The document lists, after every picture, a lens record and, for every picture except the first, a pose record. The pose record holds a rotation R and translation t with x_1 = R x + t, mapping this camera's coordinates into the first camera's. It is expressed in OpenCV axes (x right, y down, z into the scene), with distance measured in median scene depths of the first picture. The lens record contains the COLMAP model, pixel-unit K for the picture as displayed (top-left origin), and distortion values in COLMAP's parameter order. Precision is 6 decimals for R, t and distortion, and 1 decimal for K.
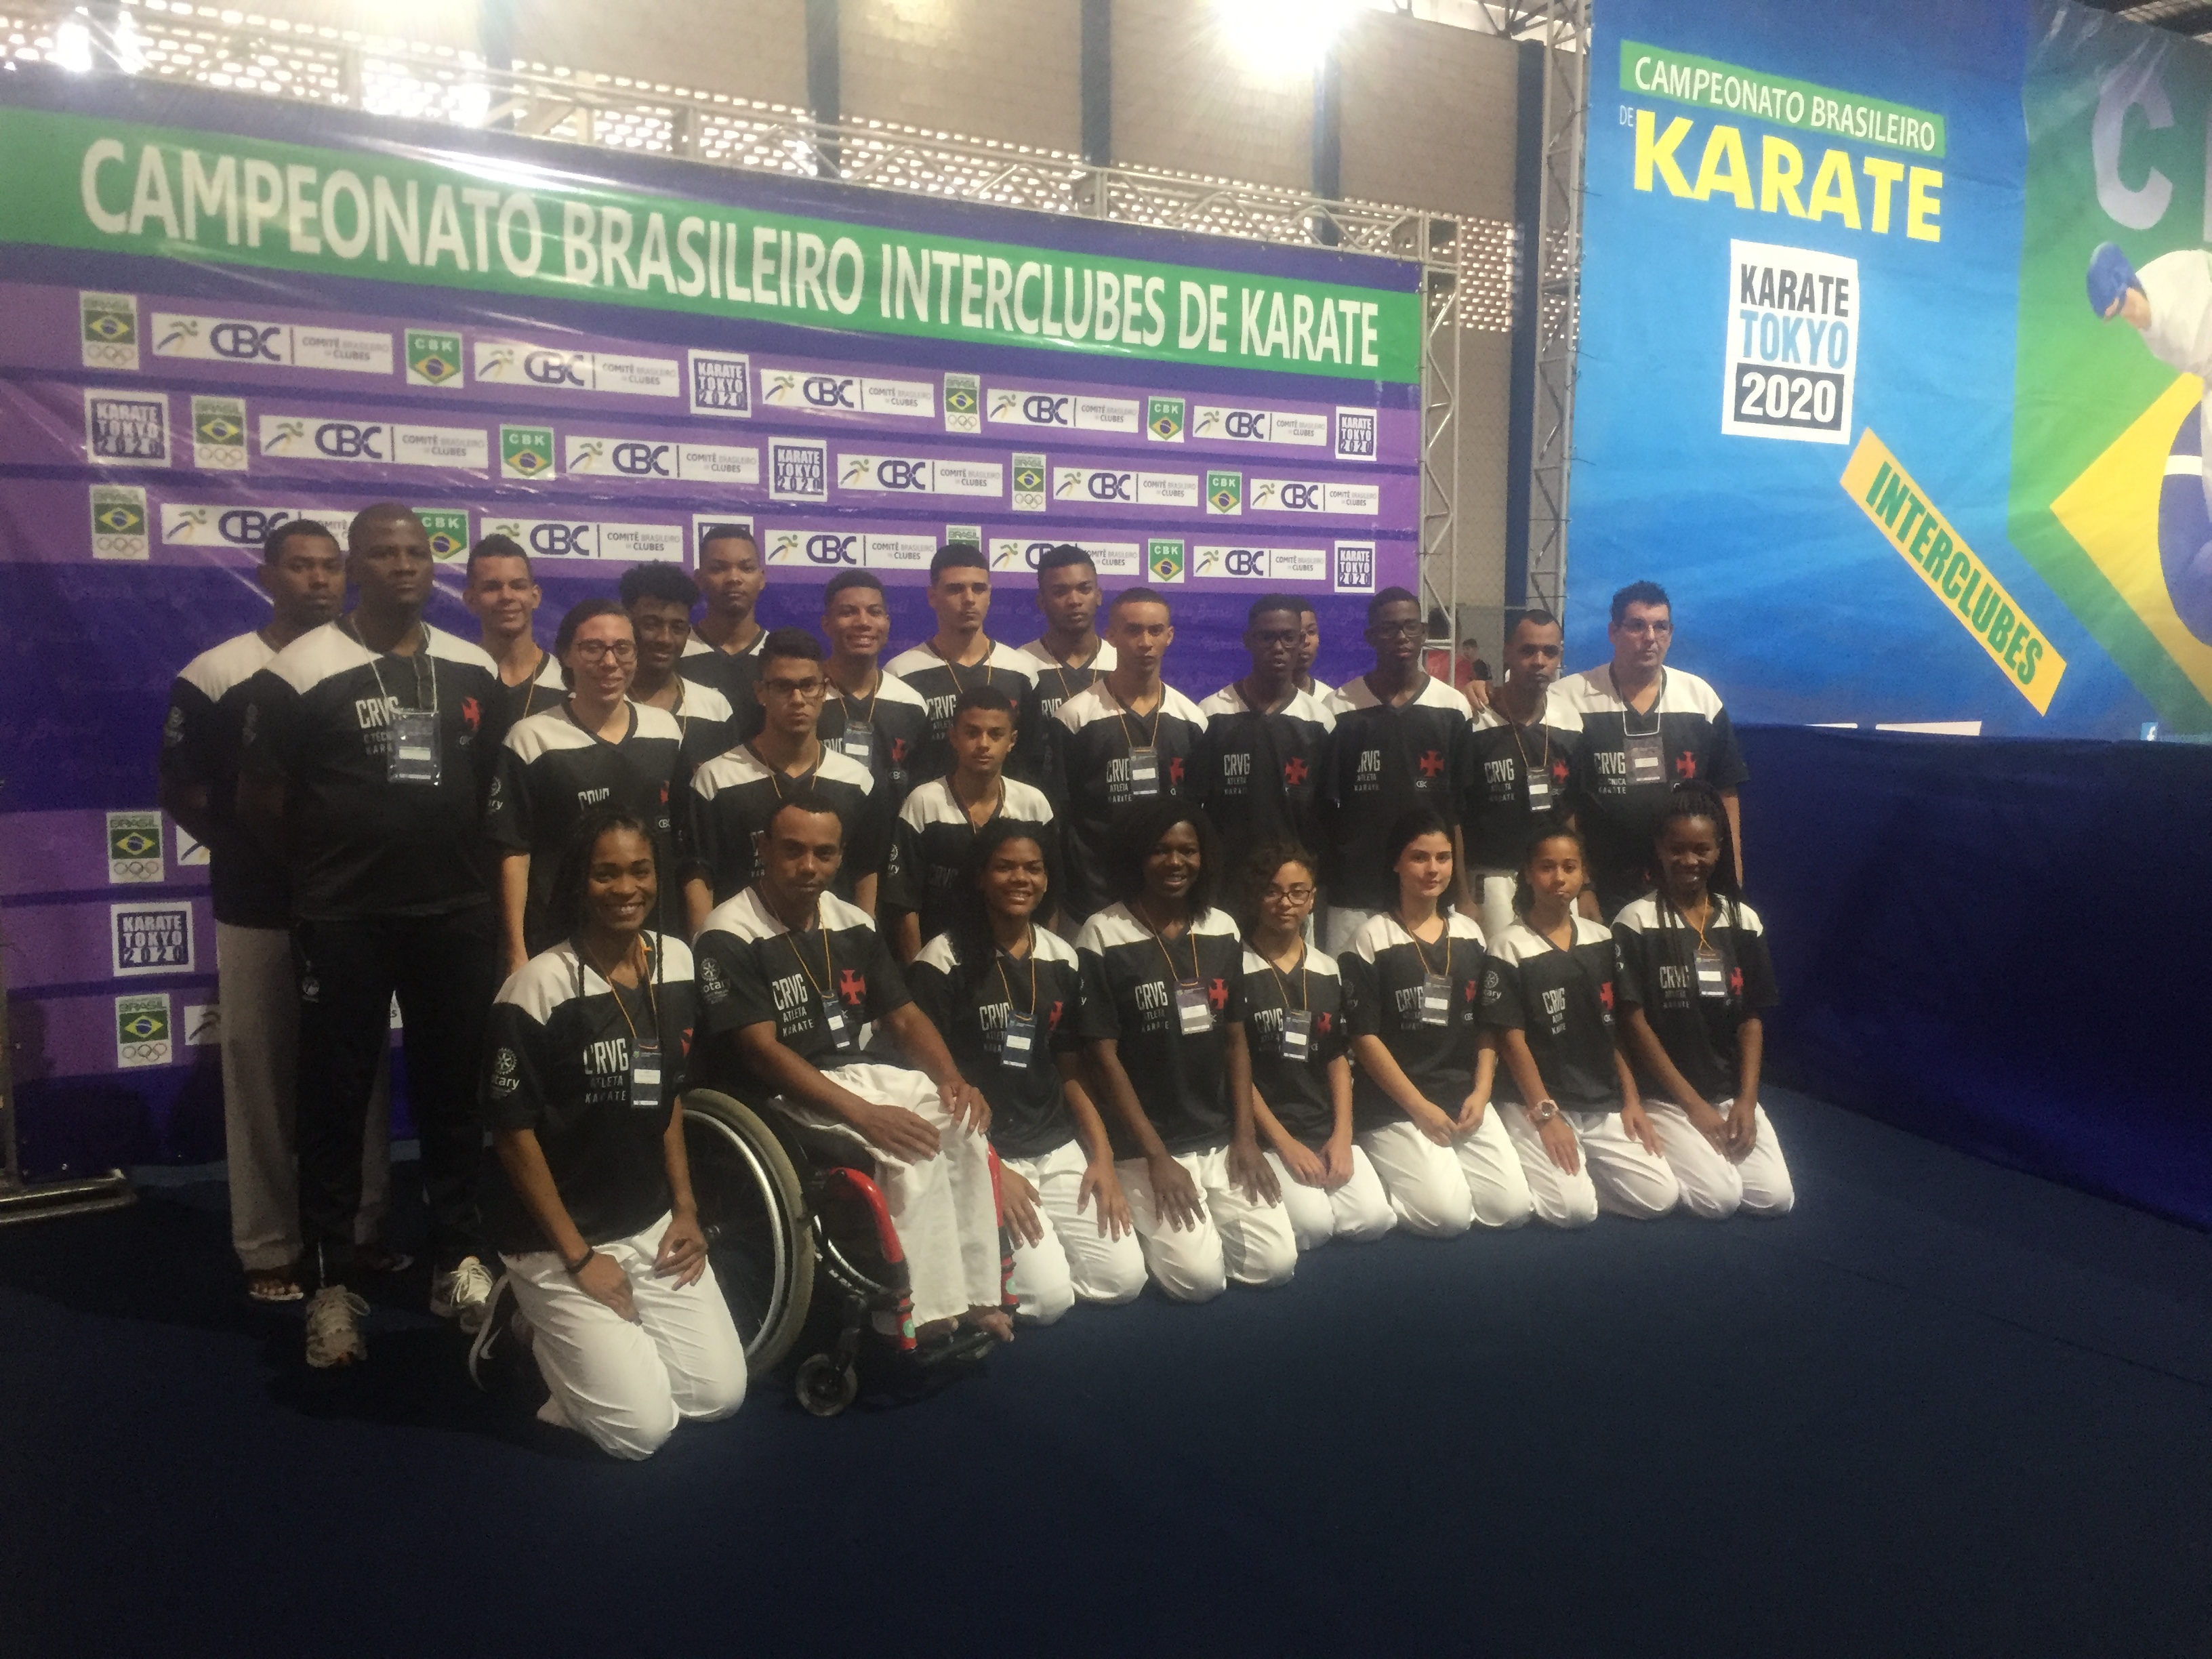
lens RADIAL K [[1897.1, 0, 1106.0], [0, 1897.1, 829.5], [0, 0, 1]] dist [0.059398, -0.091602]
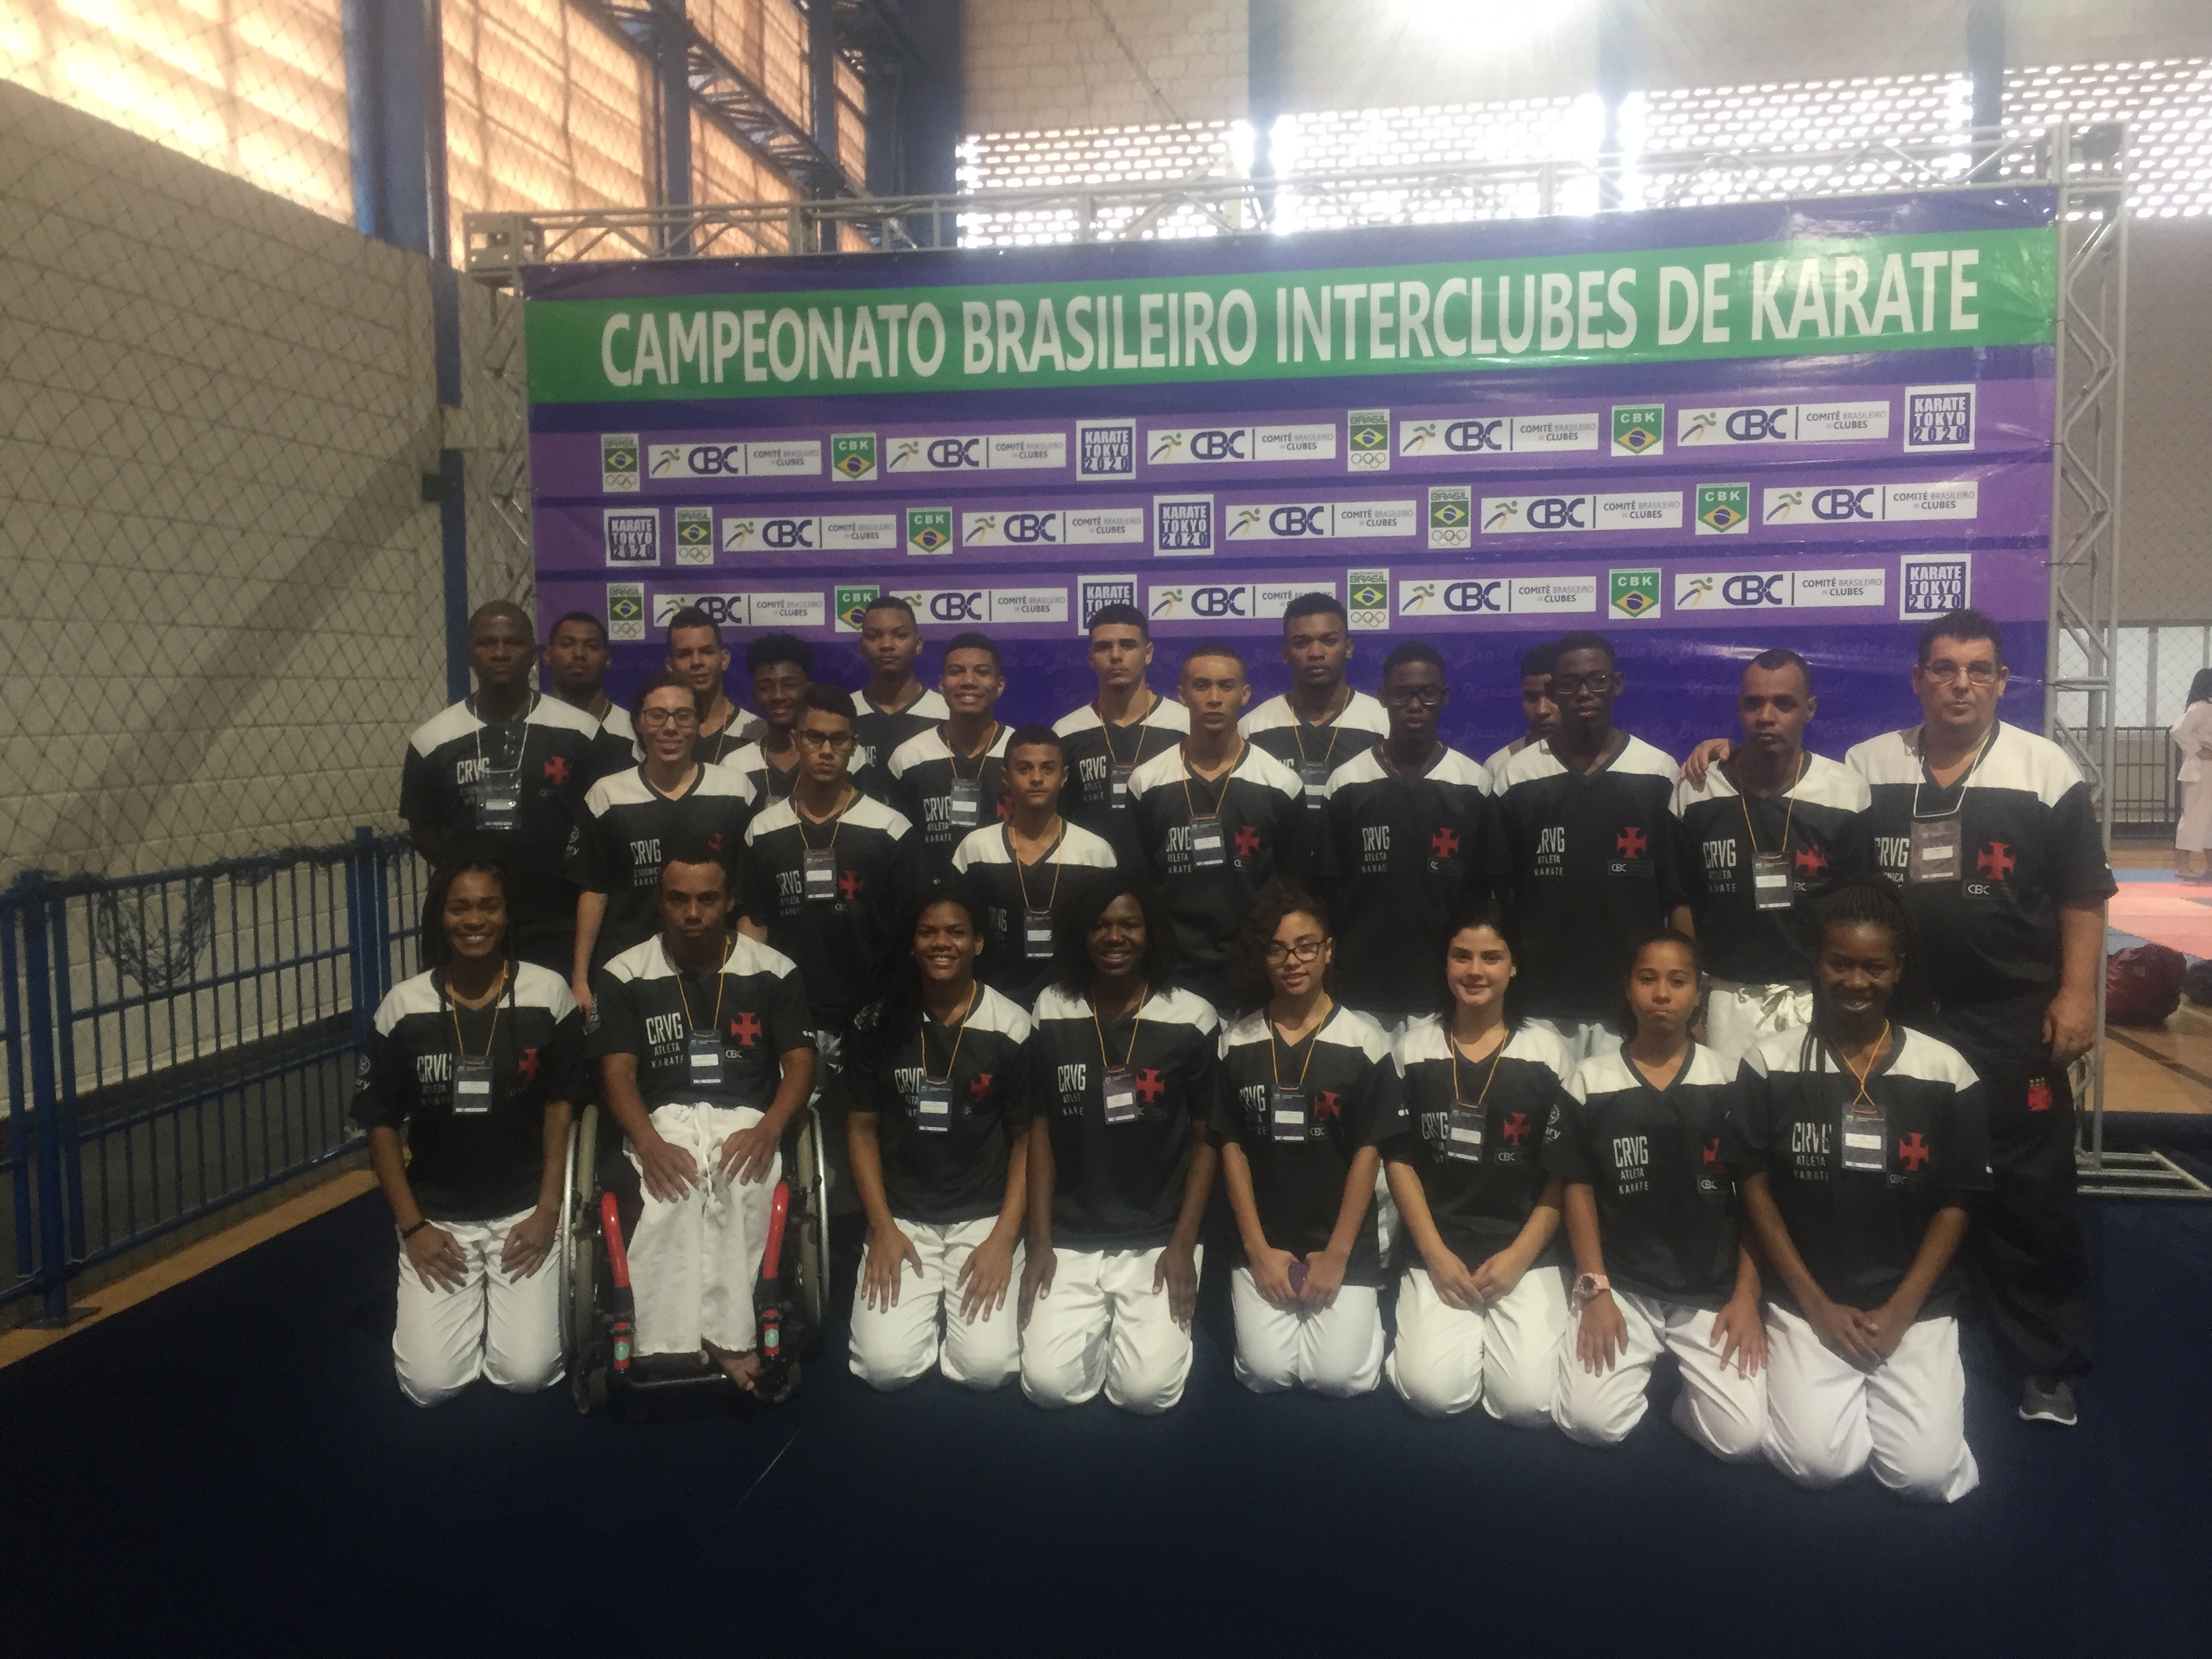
lens RADIAL K [[1897.1, 0, 1106.0], [0, 1897.1, 829.5], [0, 0, 1]] dist [0.059398, -0.091602]
pose [[0.749972, 0.038979, -0.660320, 0.524479], [-0.047027, 0.998878, 0.005552, -0.033523], [0.659795, 0.026889, 0.750964, 0.235440]]
